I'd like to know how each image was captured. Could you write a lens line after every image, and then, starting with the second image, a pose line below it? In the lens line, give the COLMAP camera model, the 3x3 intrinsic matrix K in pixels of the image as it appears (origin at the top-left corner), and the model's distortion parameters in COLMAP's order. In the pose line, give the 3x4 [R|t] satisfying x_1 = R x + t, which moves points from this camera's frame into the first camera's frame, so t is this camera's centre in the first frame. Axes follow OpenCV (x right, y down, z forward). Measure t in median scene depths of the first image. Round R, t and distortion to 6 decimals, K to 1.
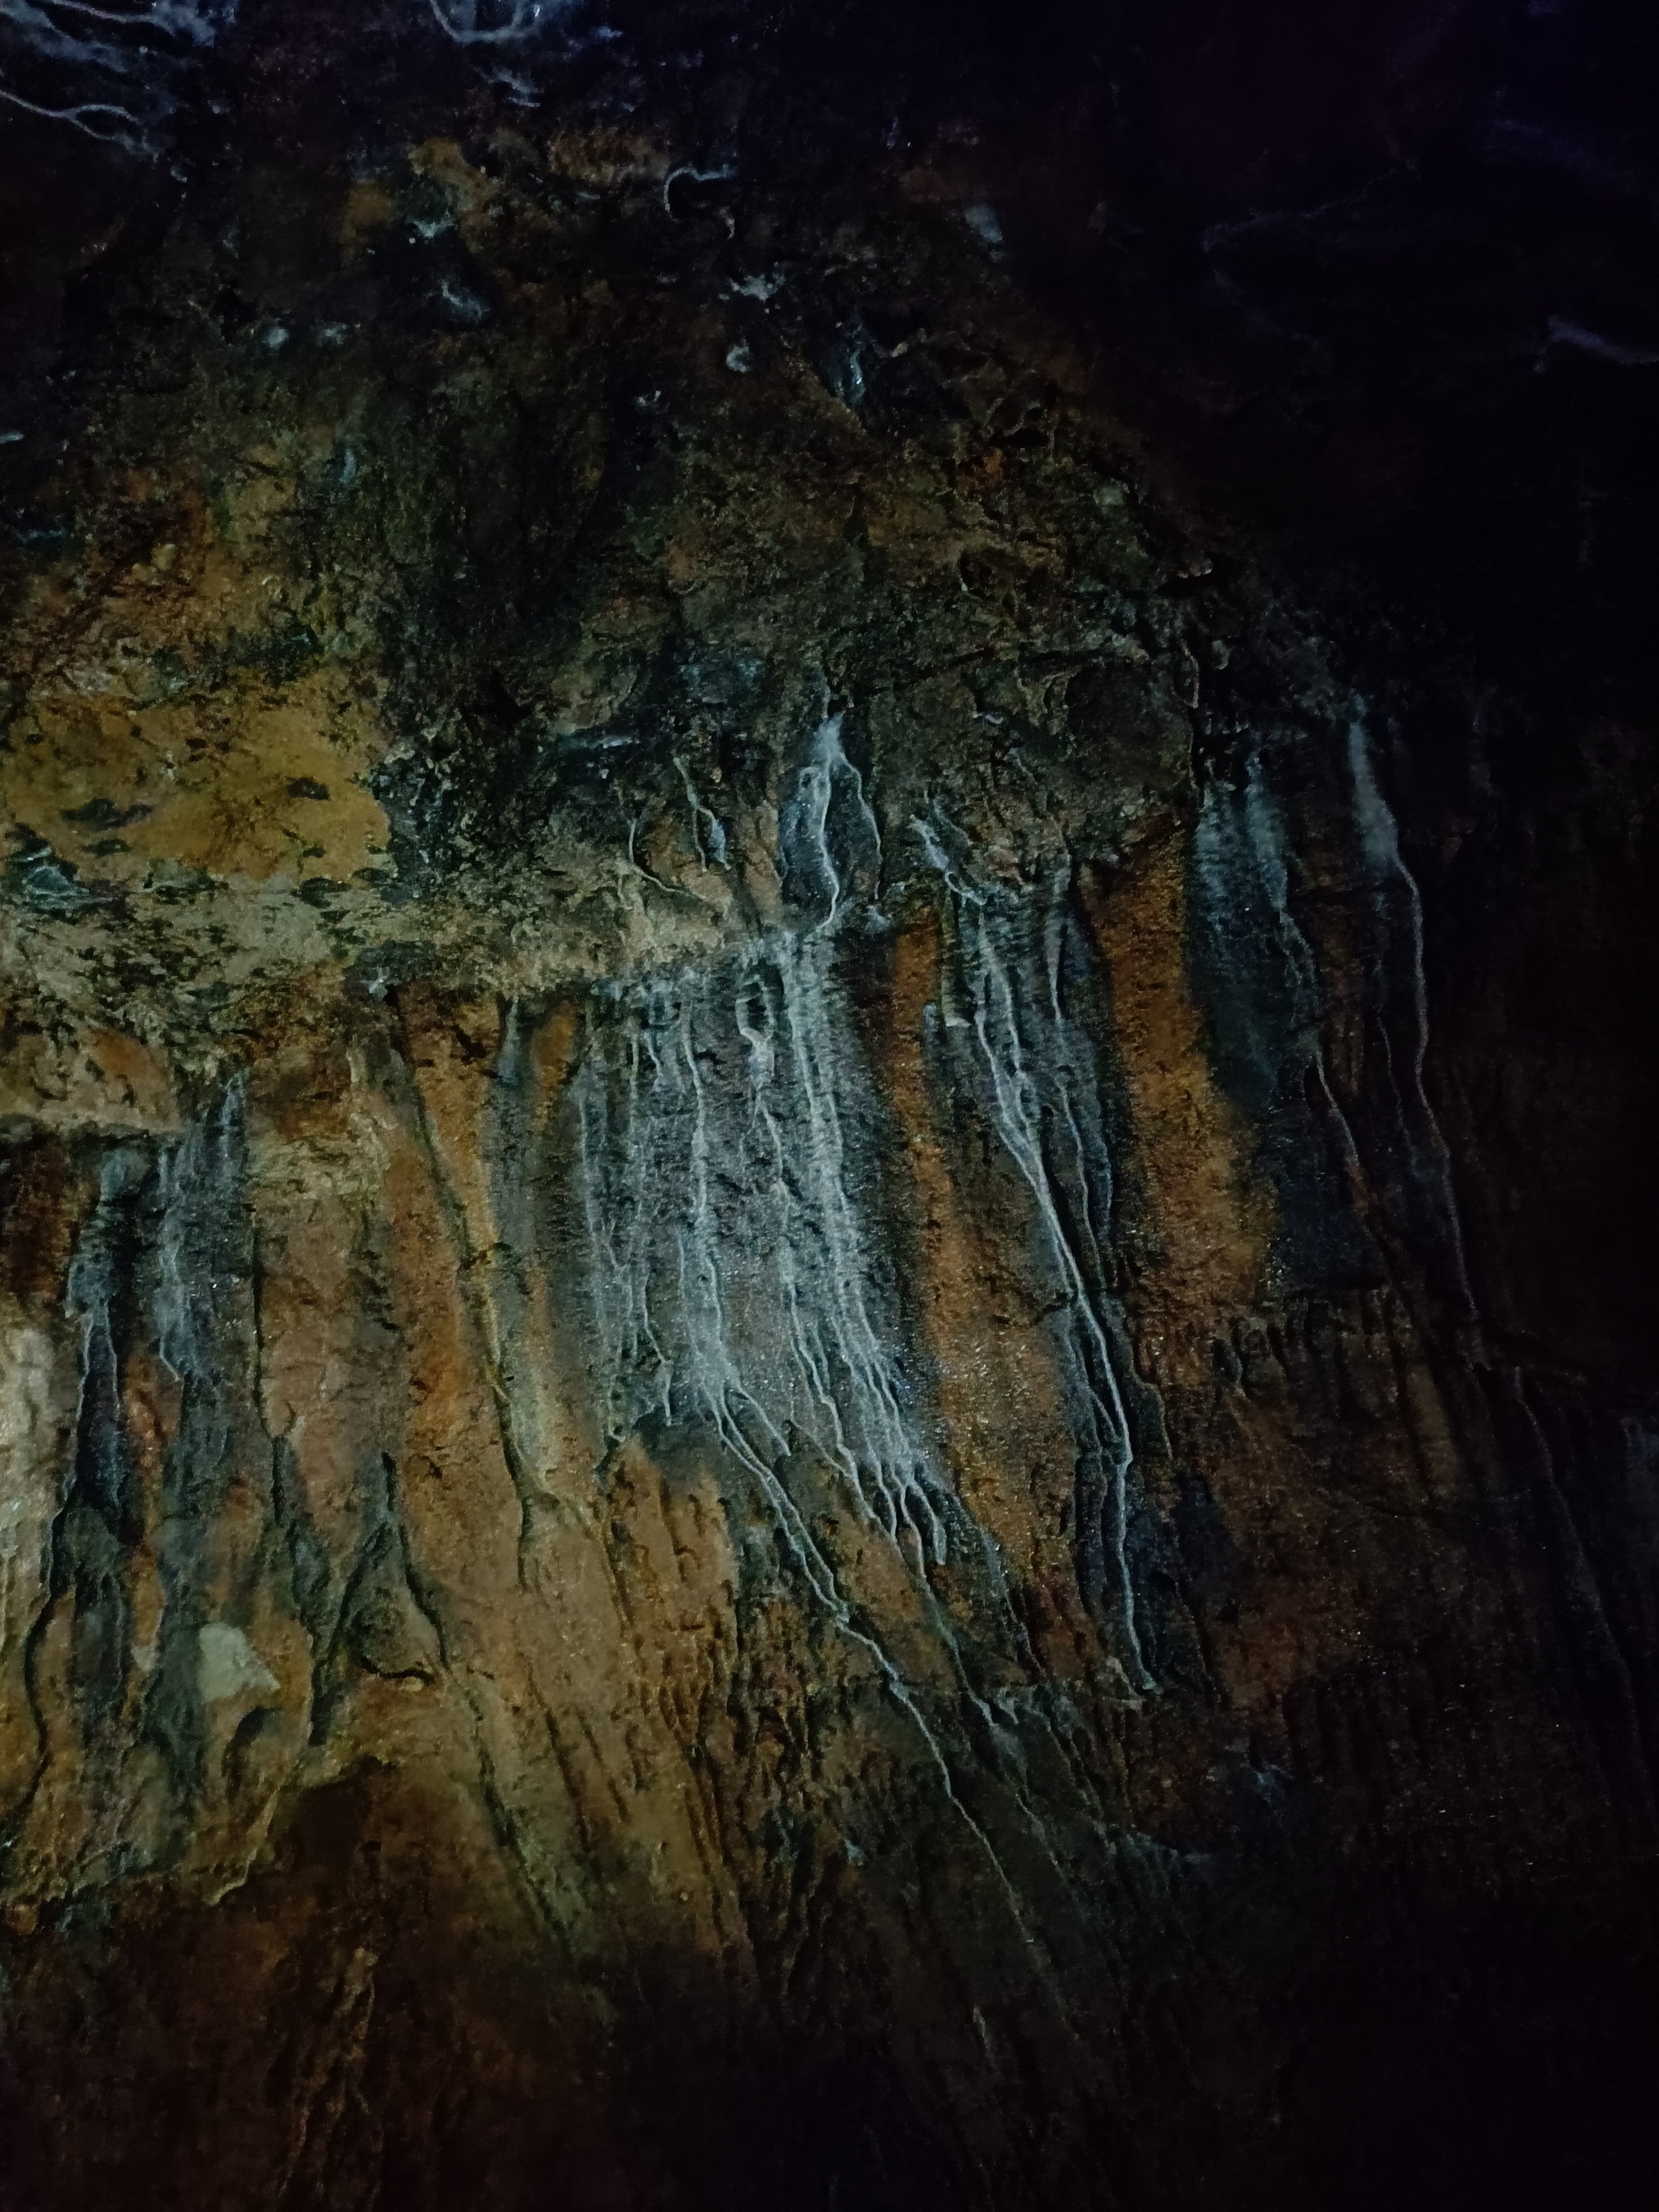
lens RADIAL K [[1792.7, 0, 776.3], [0, 1792.7, 1107.7], [0, 0, 1]] dist [0.101976, -0.091448]
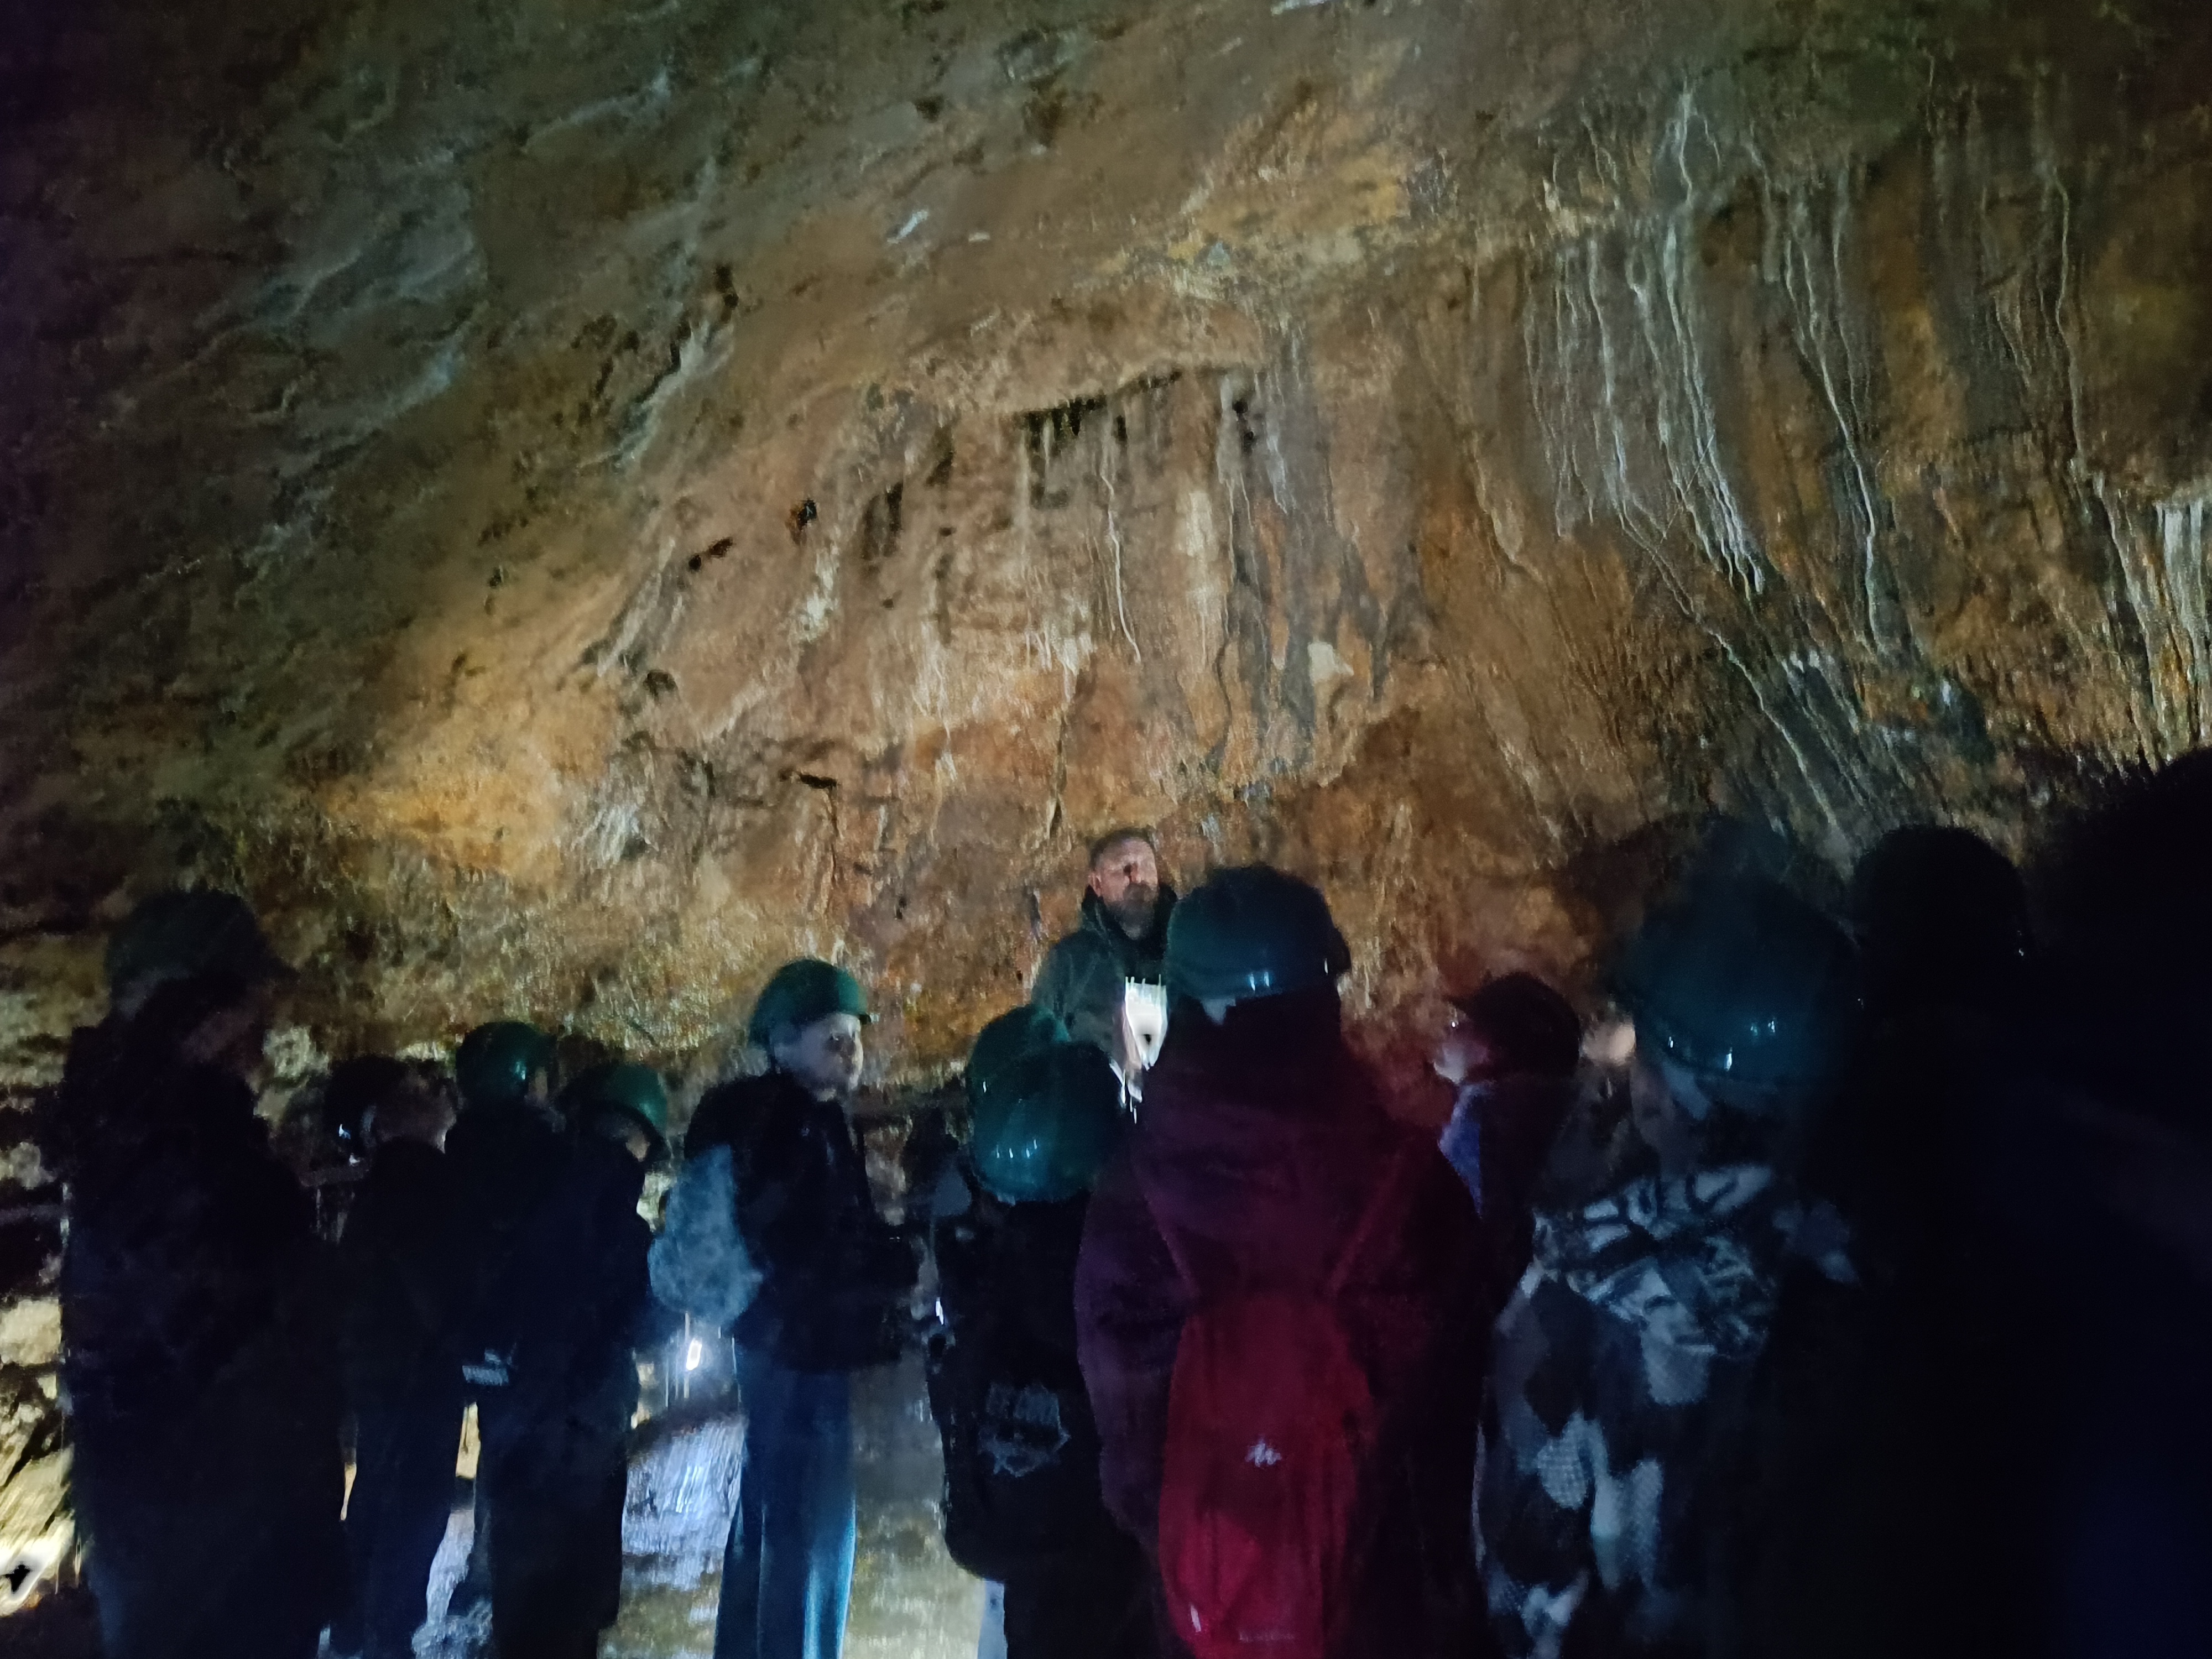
lens RADIAL K [[1736.2, 0, 1106.0], [0, 1736.2, 829.5], [0, 0, 1]] dist [0.000807, 0.001234]
pose [[0.965895, -0.046088, -0.254800, -0.088249], [0.149839, 0.902020, 0.404856, -0.271135], [0.211175, -0.429227, 0.878162, -0.613003]]
